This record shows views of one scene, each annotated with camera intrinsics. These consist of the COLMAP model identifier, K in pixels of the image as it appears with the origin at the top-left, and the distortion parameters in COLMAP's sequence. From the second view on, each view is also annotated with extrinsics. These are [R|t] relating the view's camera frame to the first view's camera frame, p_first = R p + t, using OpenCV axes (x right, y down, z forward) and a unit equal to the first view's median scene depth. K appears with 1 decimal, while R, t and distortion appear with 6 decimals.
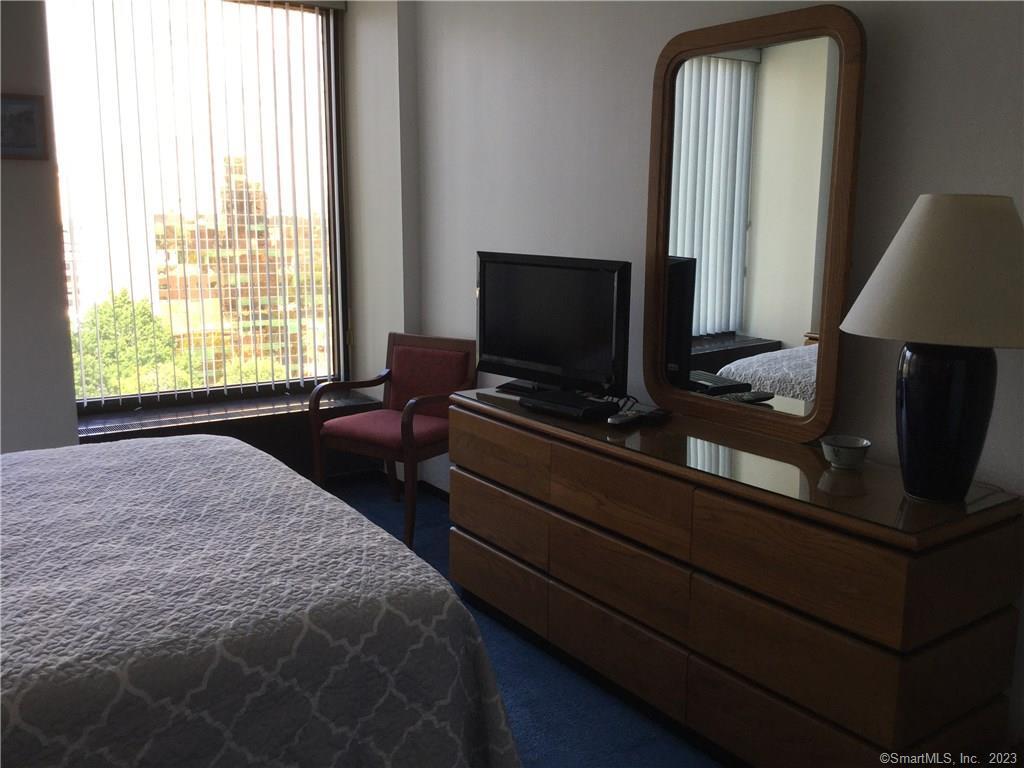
lens RADIAL K [[925.7, 0, 512.3], [0, 925.7, 381.6], [0, 0, 1]] dist [-0.002115, -0.006175]
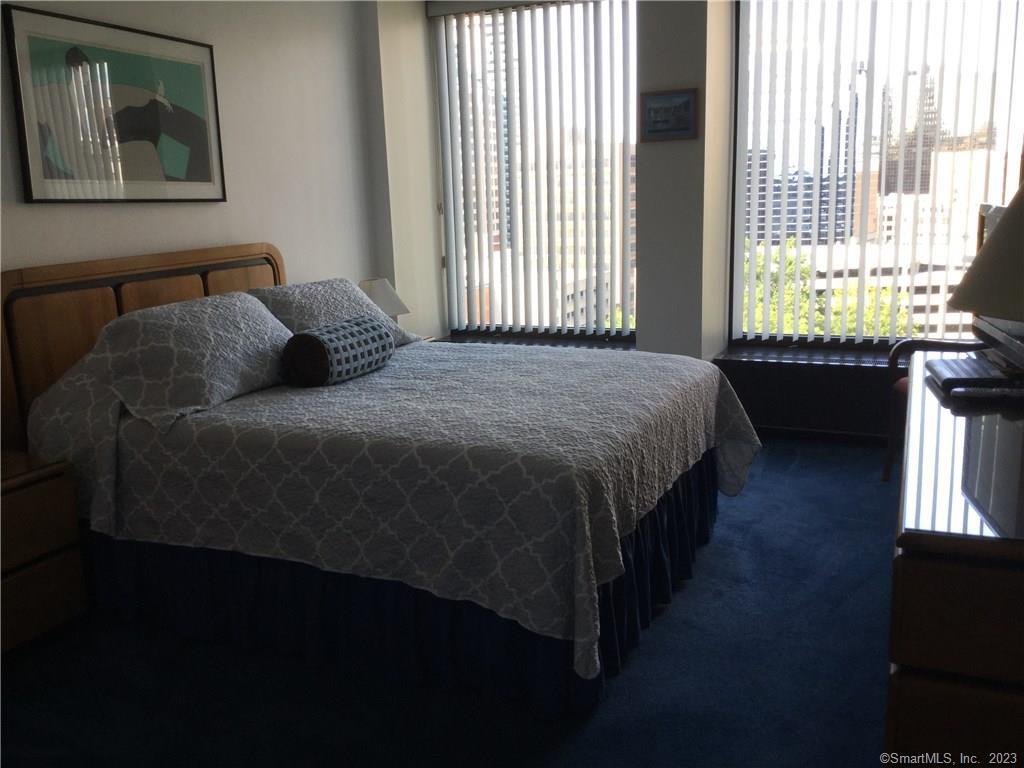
lens RADIAL K [[925.7, 0, 512.8], [0, 925.7, 384.1], [0, 0, 1]] dist [-0.002115, -0.006175]
pose [[0.555972, 0.167804, -0.814087, 1.054117], [-0.134457, 0.984667, 0.111139, -0.031913], [0.820254, 0.047670, 0.570009, 0.181241]]
